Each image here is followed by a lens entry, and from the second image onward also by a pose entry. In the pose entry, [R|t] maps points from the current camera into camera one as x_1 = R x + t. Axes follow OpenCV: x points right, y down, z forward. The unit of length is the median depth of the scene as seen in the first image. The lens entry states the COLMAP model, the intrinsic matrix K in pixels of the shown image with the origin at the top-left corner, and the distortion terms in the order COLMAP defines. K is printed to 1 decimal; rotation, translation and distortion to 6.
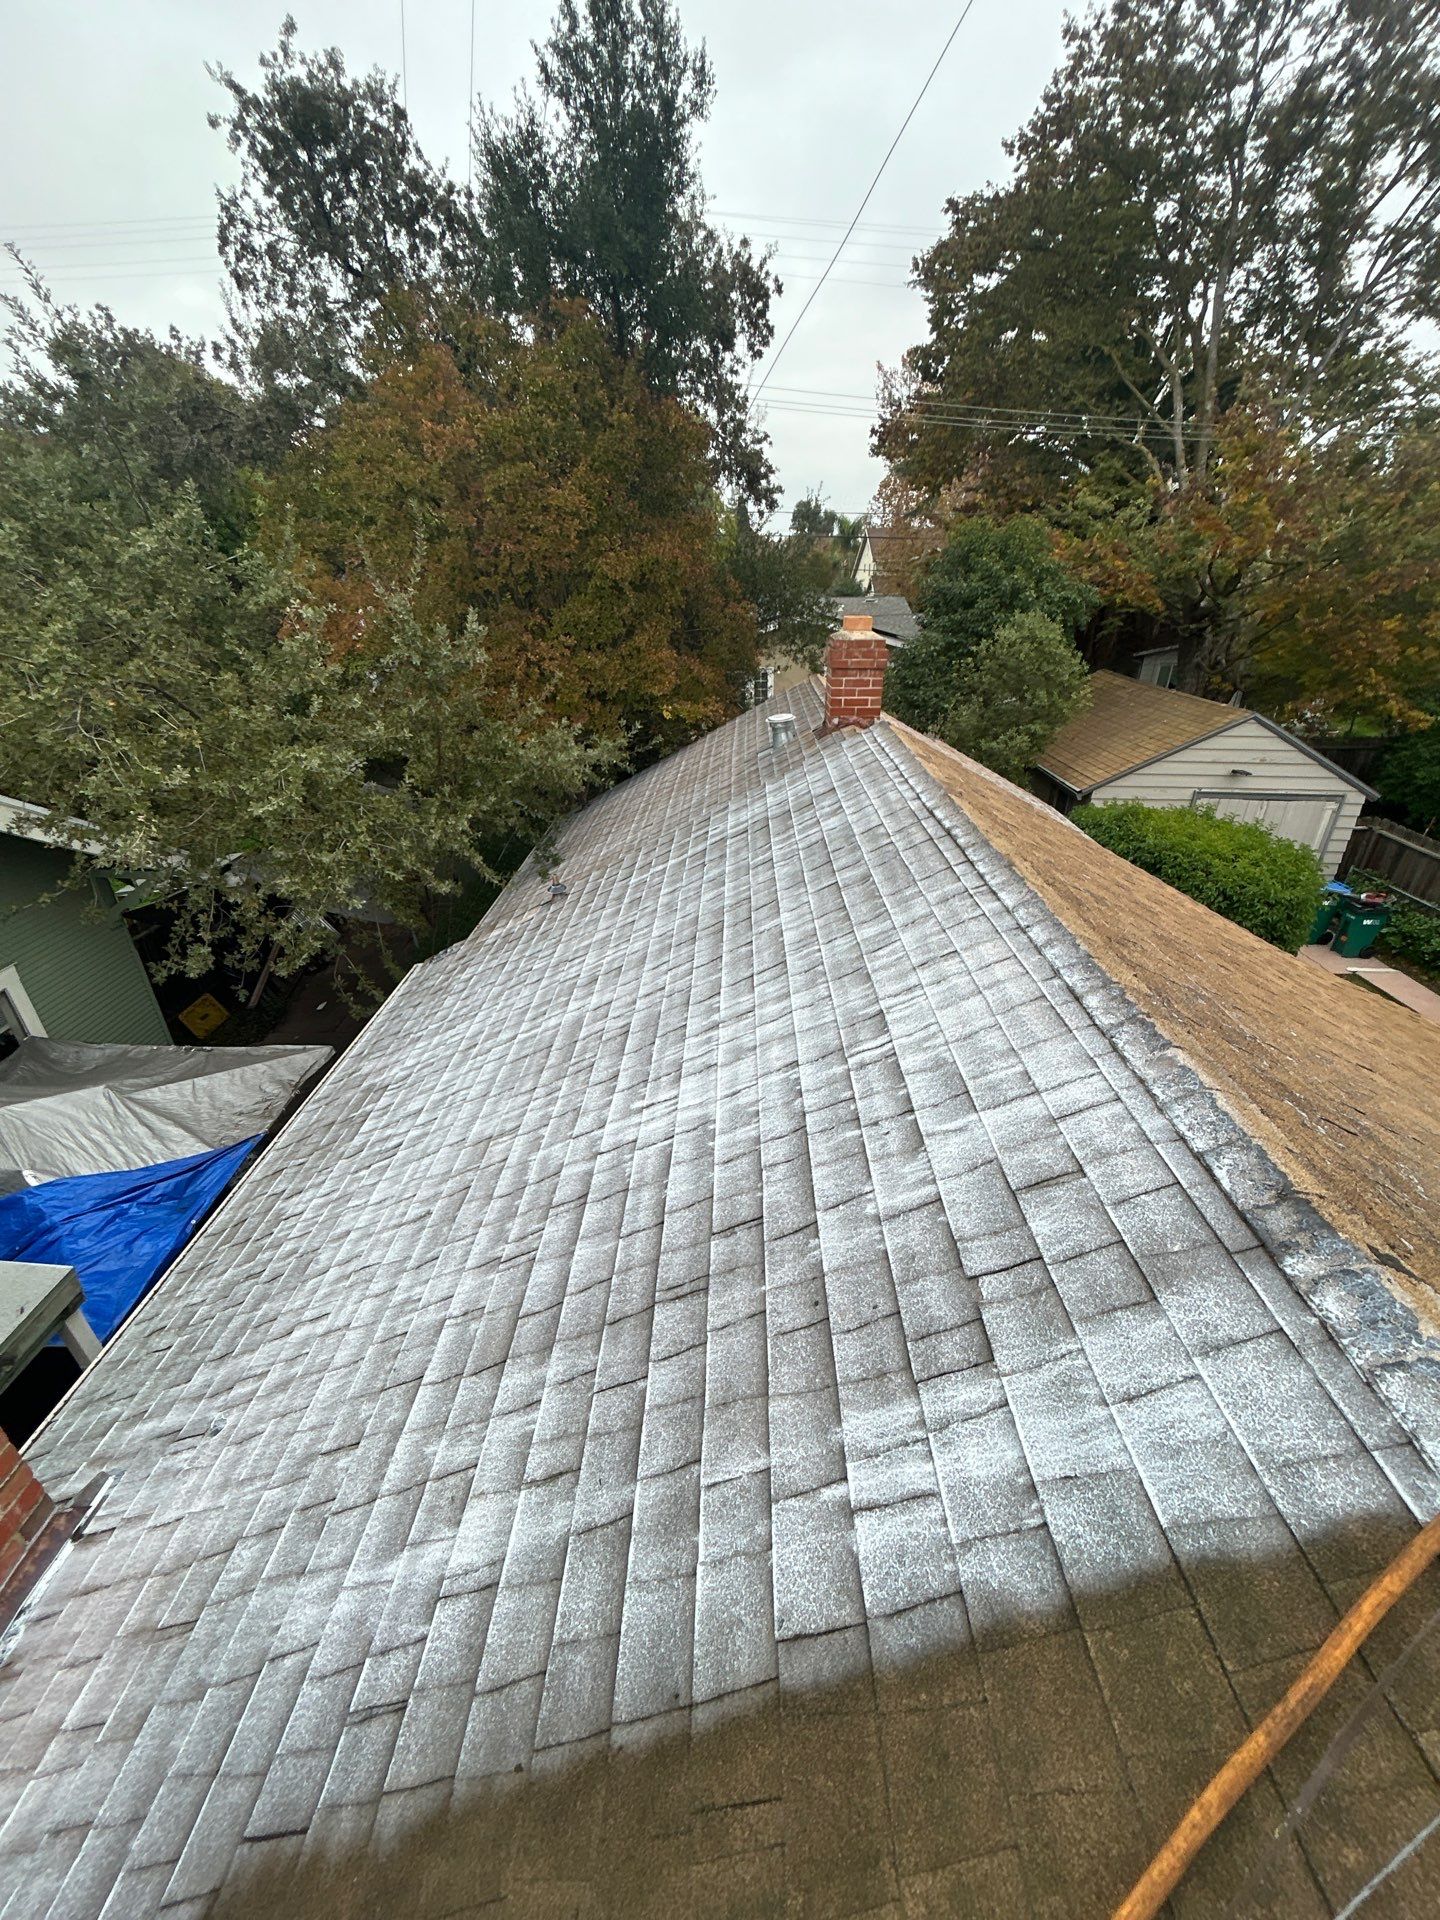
lens RADIAL K [[769.3, 0, 721.3], [0, 769.3, 964.3], [0, 0, 1]] dist [0.001106, -0.000947]
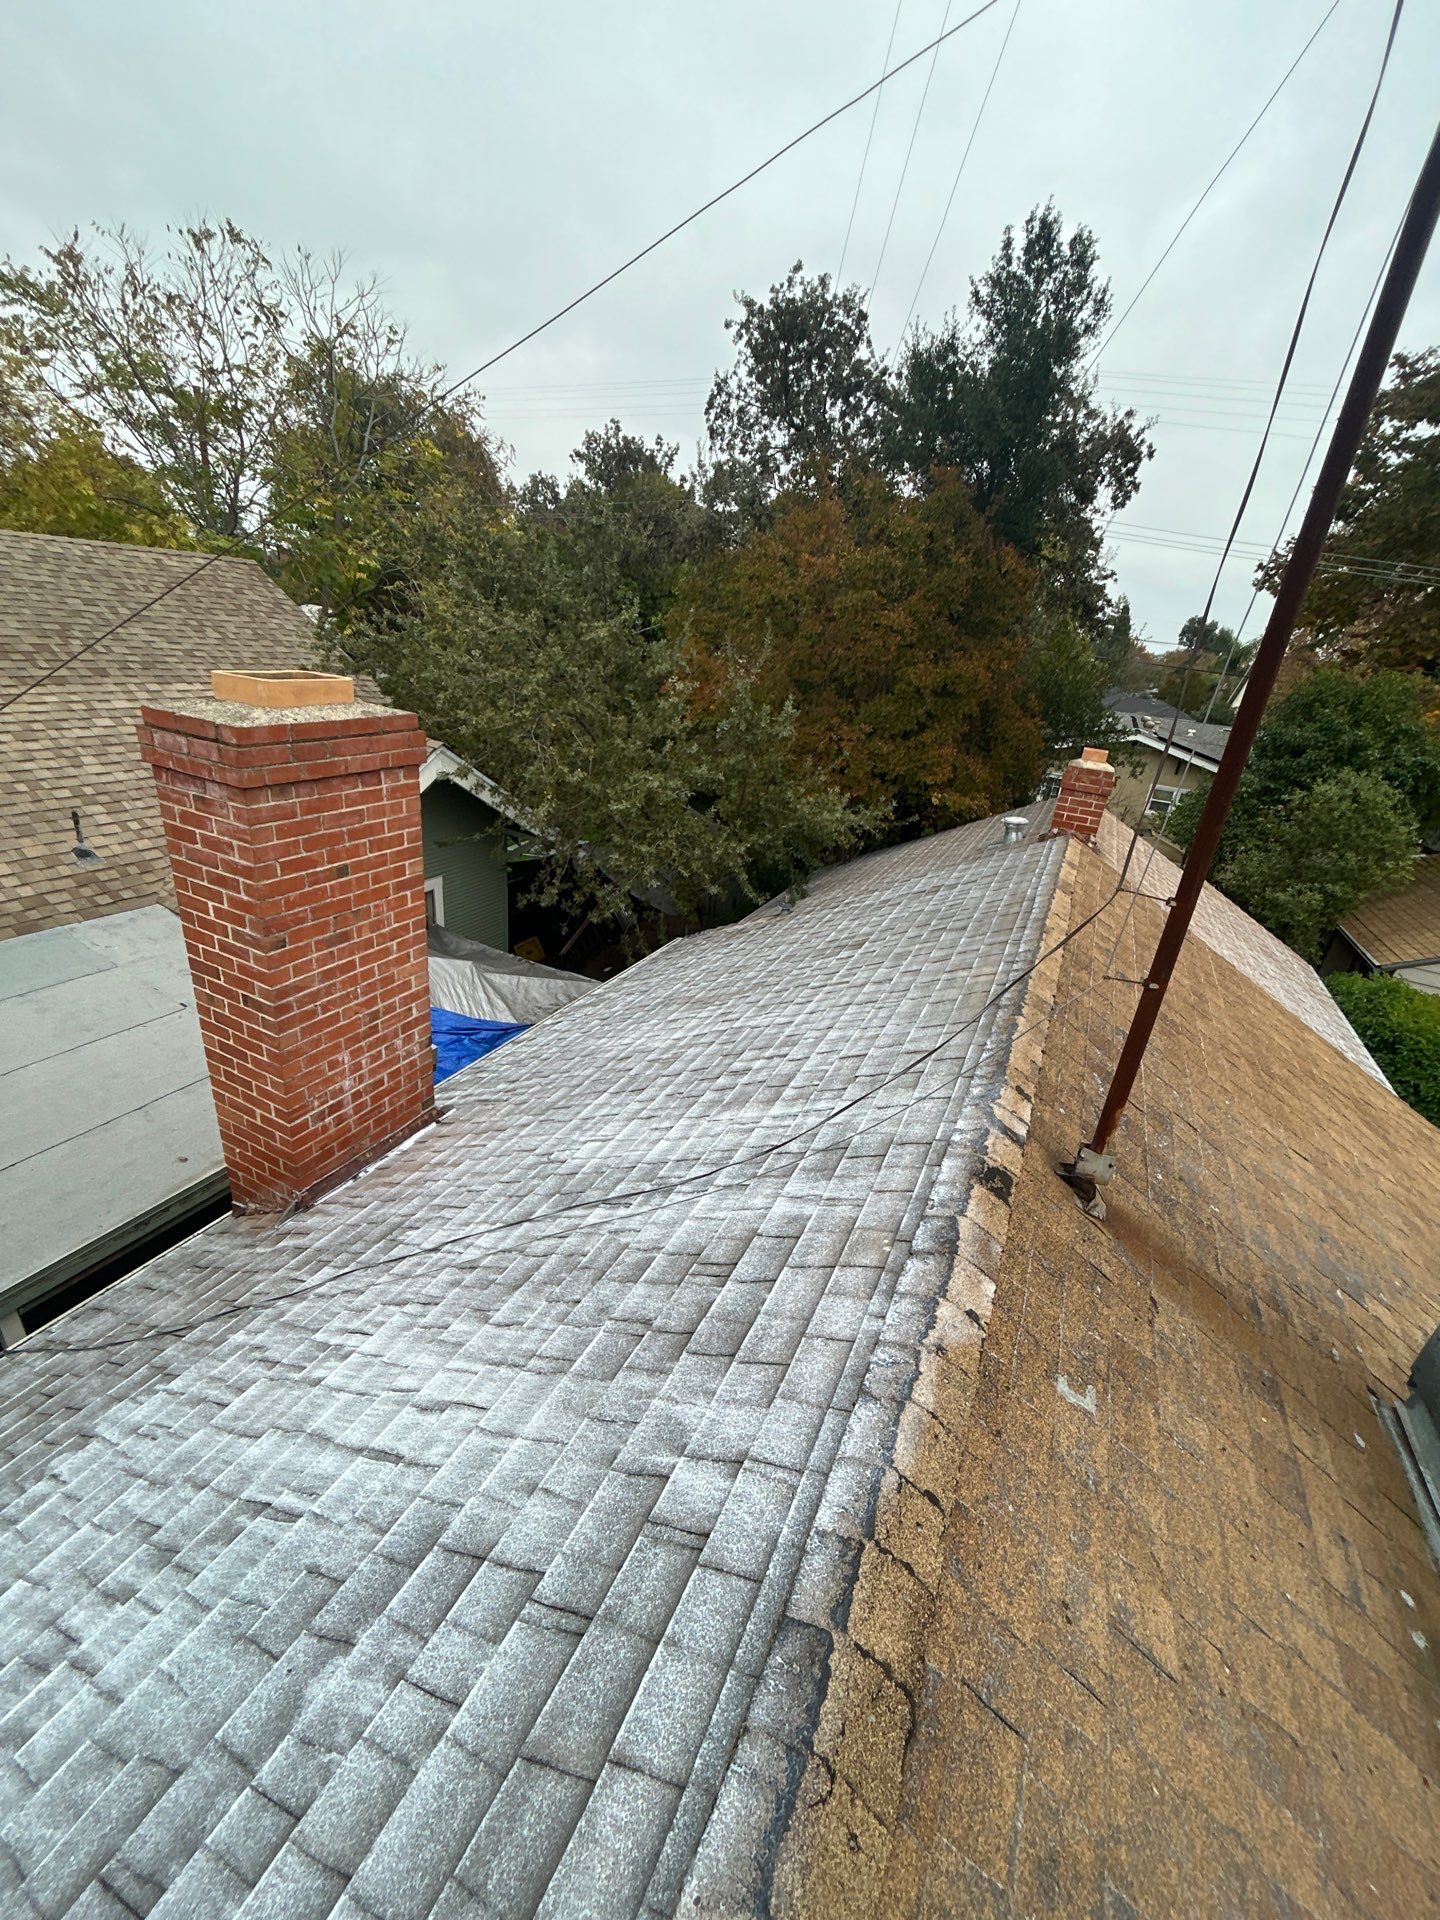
lens RADIAL K [[769.3, 0, 719.7], [0, 769.3, 965.8], [0, 0, 1]] dist [0.001106, -0.000947]
pose [[0.904849, 0.260238, -0.336934, 0.089401], [-0.287330, 0.957288, -0.032253, 0.043928], [0.314150, 0.125995, 0.940976, -0.160294]]
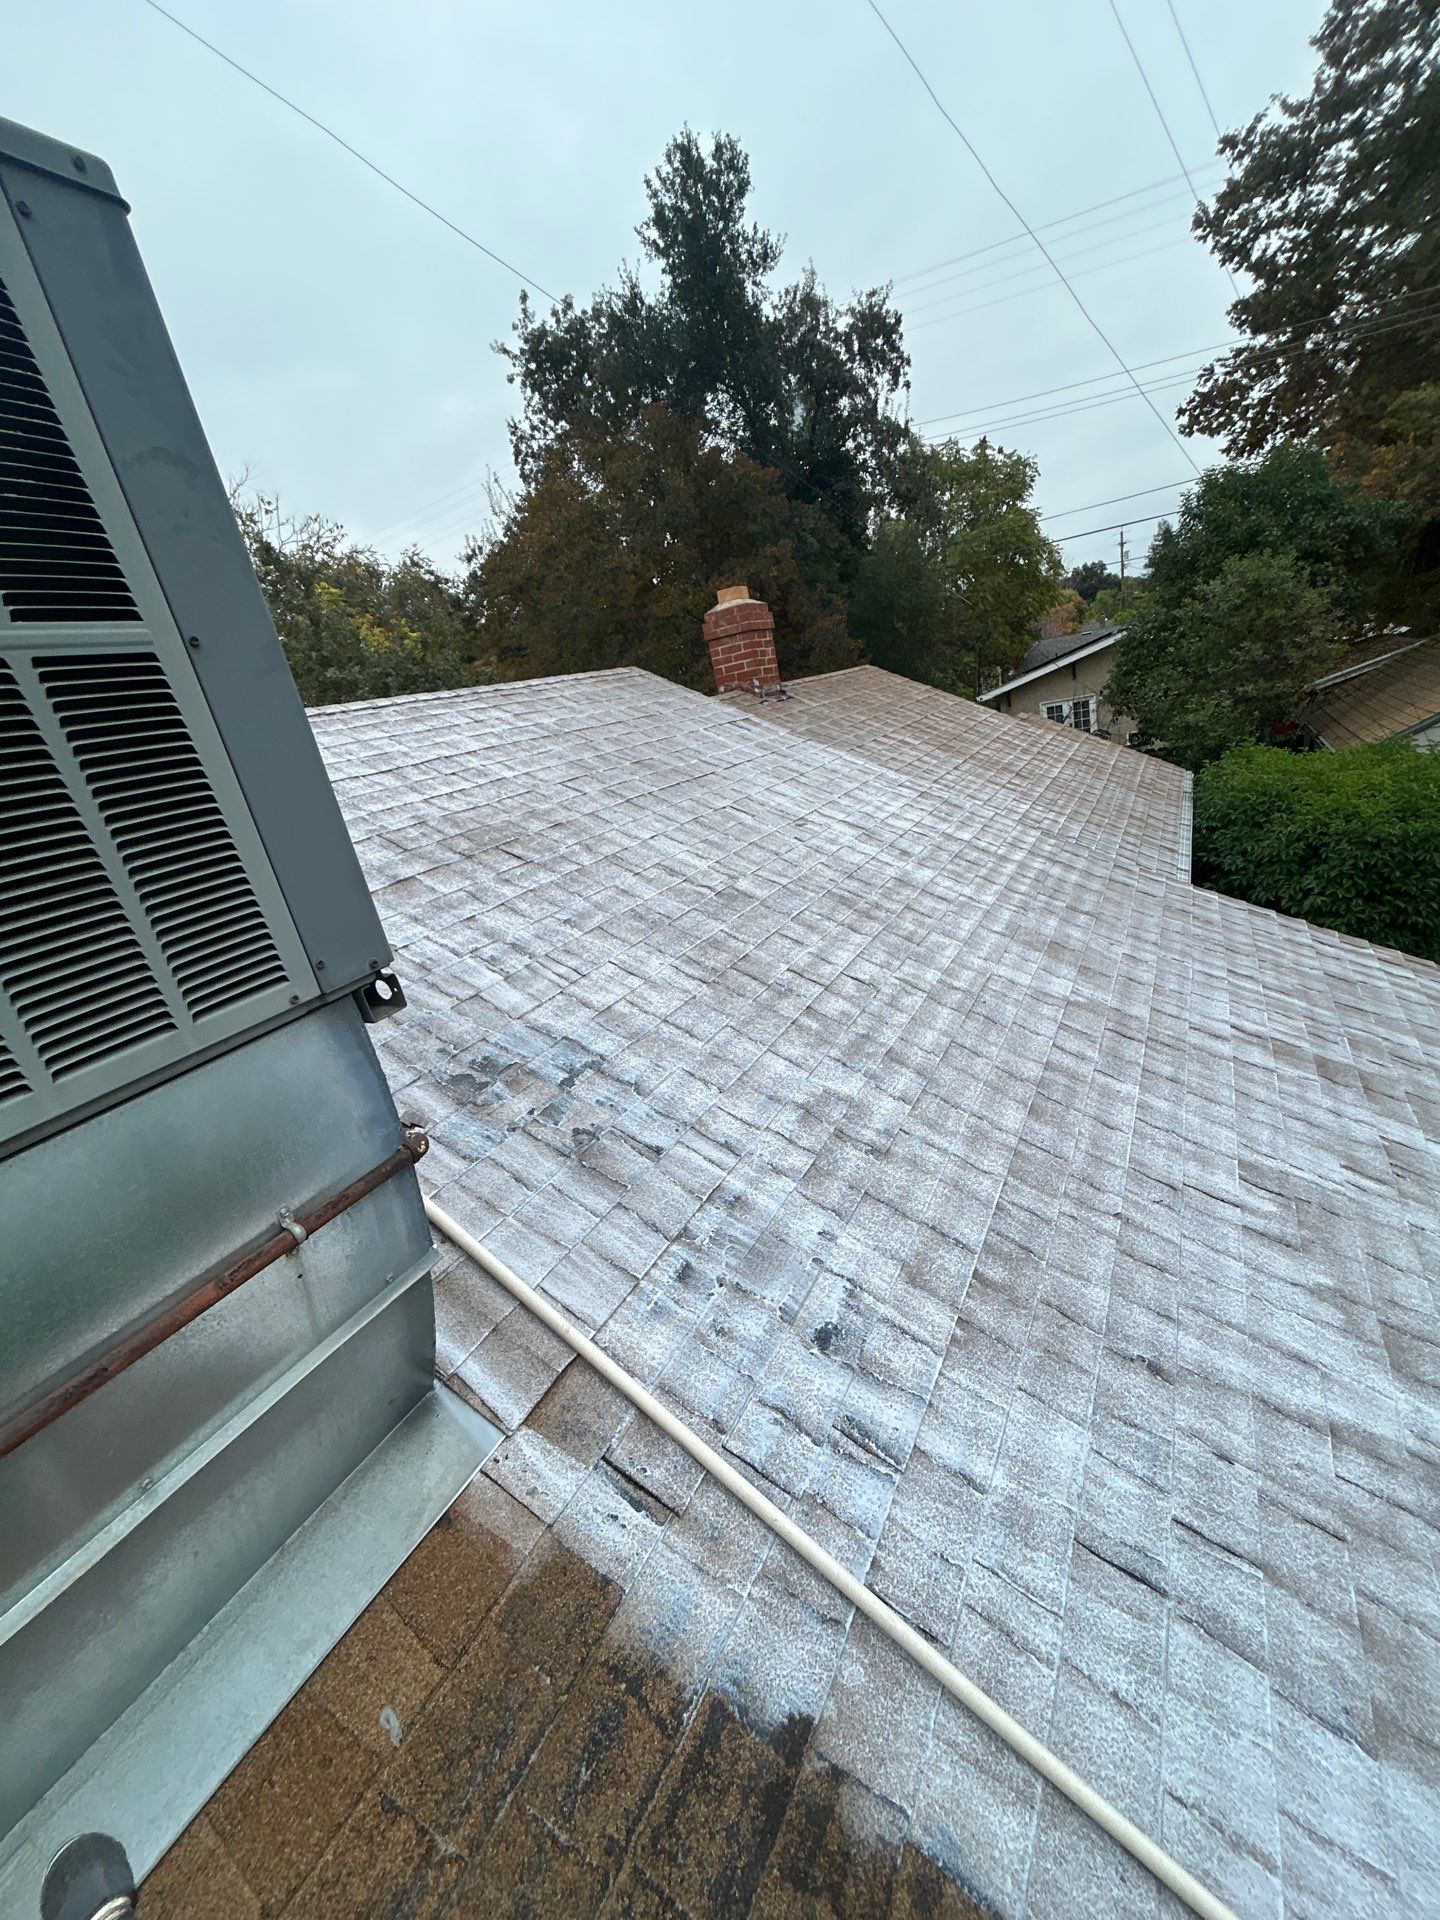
lens RADIAL K [[769.3, 0, 727.4], [0, 769.3, 960.5], [0, 0, 1]] dist [0.001106, -0.000947]
pose [[0.862962, -0.000484, -0.505269, 0.459524], [-0.049805, 0.995048, -0.086015, 0.098437], [0.502809, 0.099392, 0.858664, 0.084824]]
